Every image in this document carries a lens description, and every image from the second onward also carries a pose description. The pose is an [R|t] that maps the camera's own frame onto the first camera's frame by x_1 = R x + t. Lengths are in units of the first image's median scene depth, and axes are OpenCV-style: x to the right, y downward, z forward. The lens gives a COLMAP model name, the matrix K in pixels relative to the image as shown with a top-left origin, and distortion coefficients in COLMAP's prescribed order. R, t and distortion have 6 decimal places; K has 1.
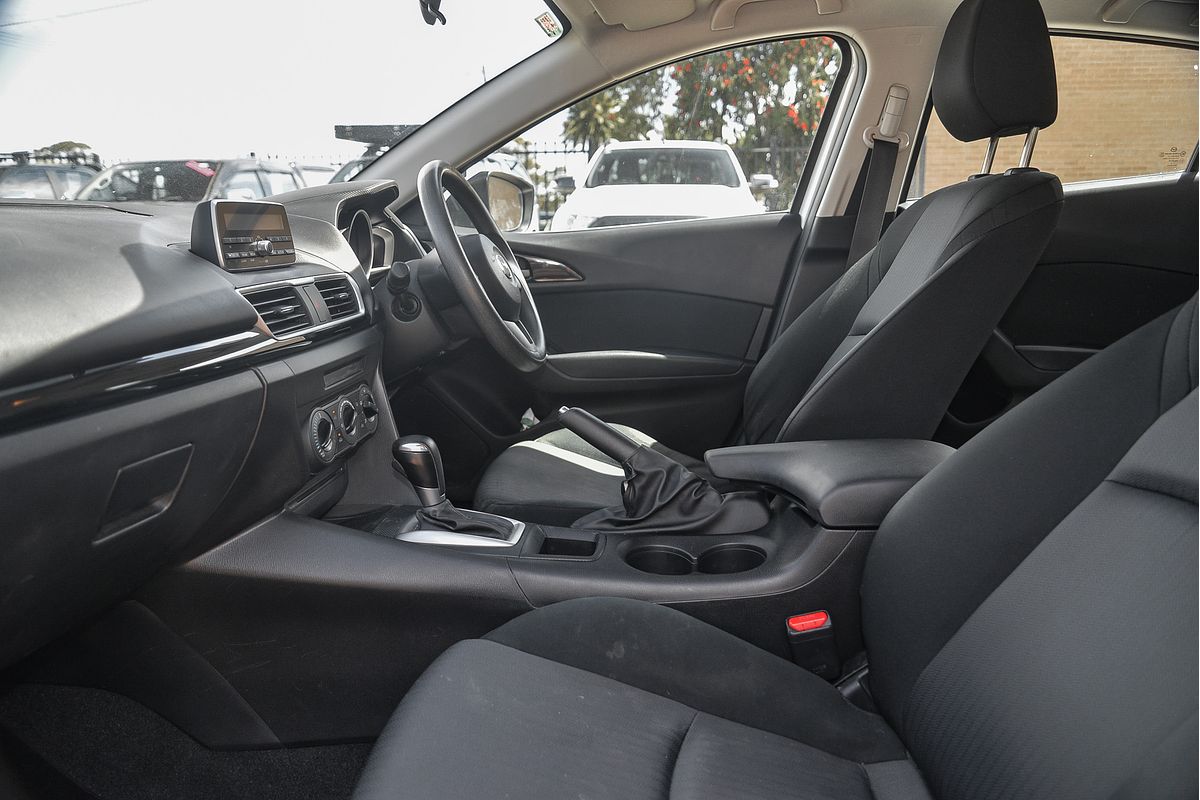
lens RADIAL K [[857.4, 0, 600.0], [0, 857.4, 400.0], [0, 0, 1]] dist [-0.048262, 0.007088]
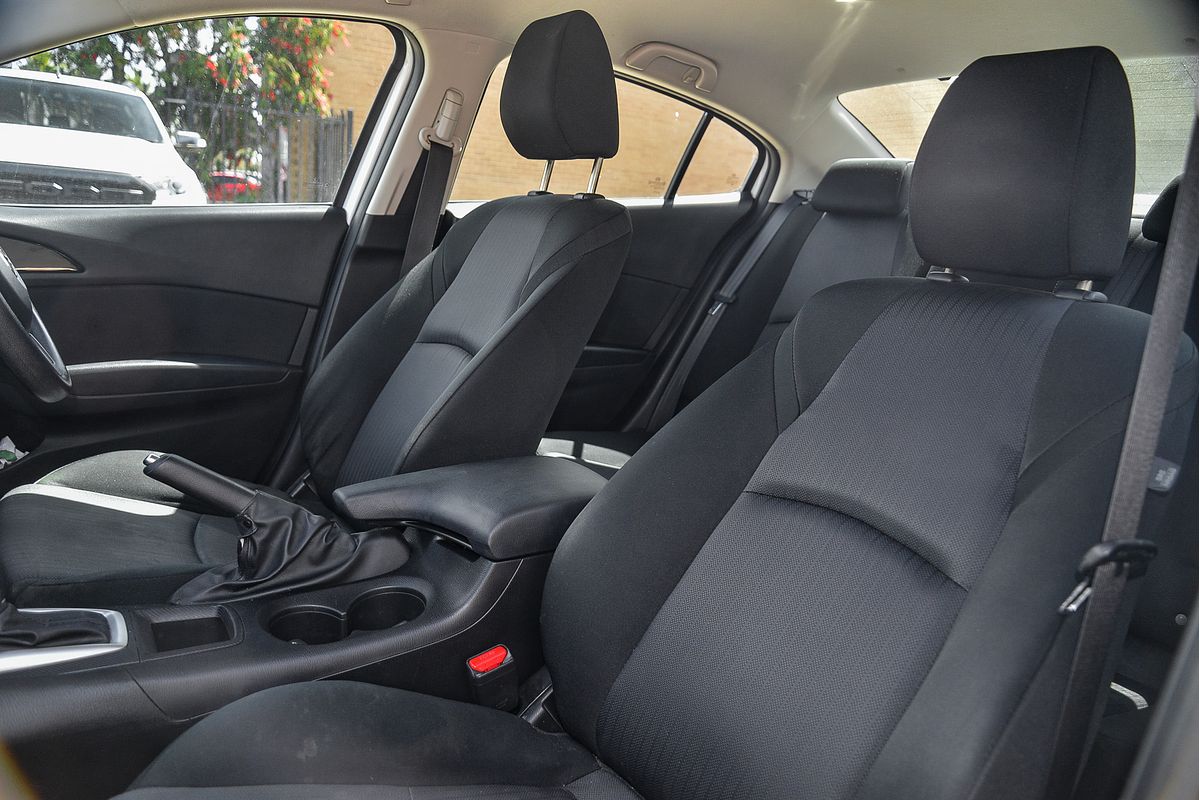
lens RADIAL K [[854.2, 0, 600.0], [0, 854.2, 400.0], [0, 0, 1]] dist [-0.058789, 0.000420]
pose [[0.769364, -0.059536, 0.636031, -0.214094], [0.030296, 0.997928, 0.056765, -0.073563], [-0.638092, -0.024404, 0.769573, 0.143989]]
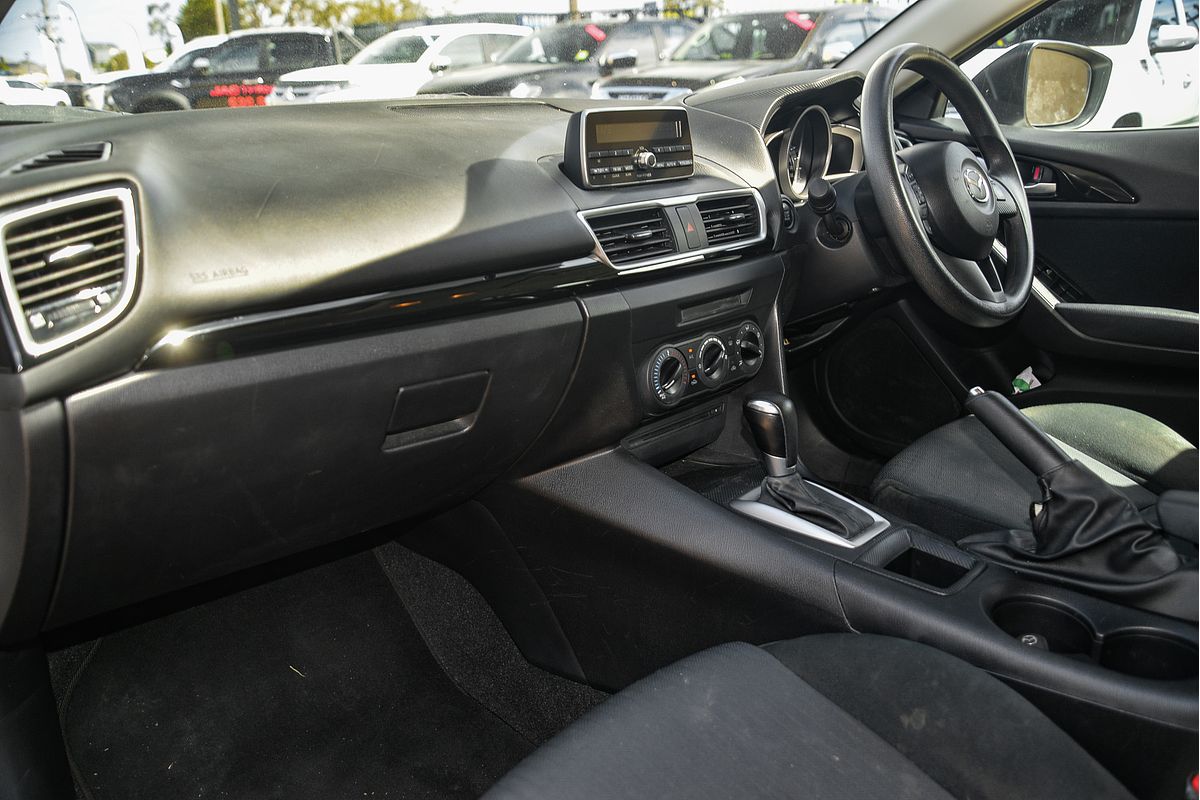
lens RADIAL K [[1005.9, 0, 600.0], [0, 1005.9, 400.0], [0, 0, 1]] dist [0.009565, 0.005472]
pose [[0.784174, 0.187332, -0.591589, 0.226252], [-0.120503, 0.981167, 0.150964, -0.075406], [0.608728, -0.047094, 0.791980, 0.091944]]
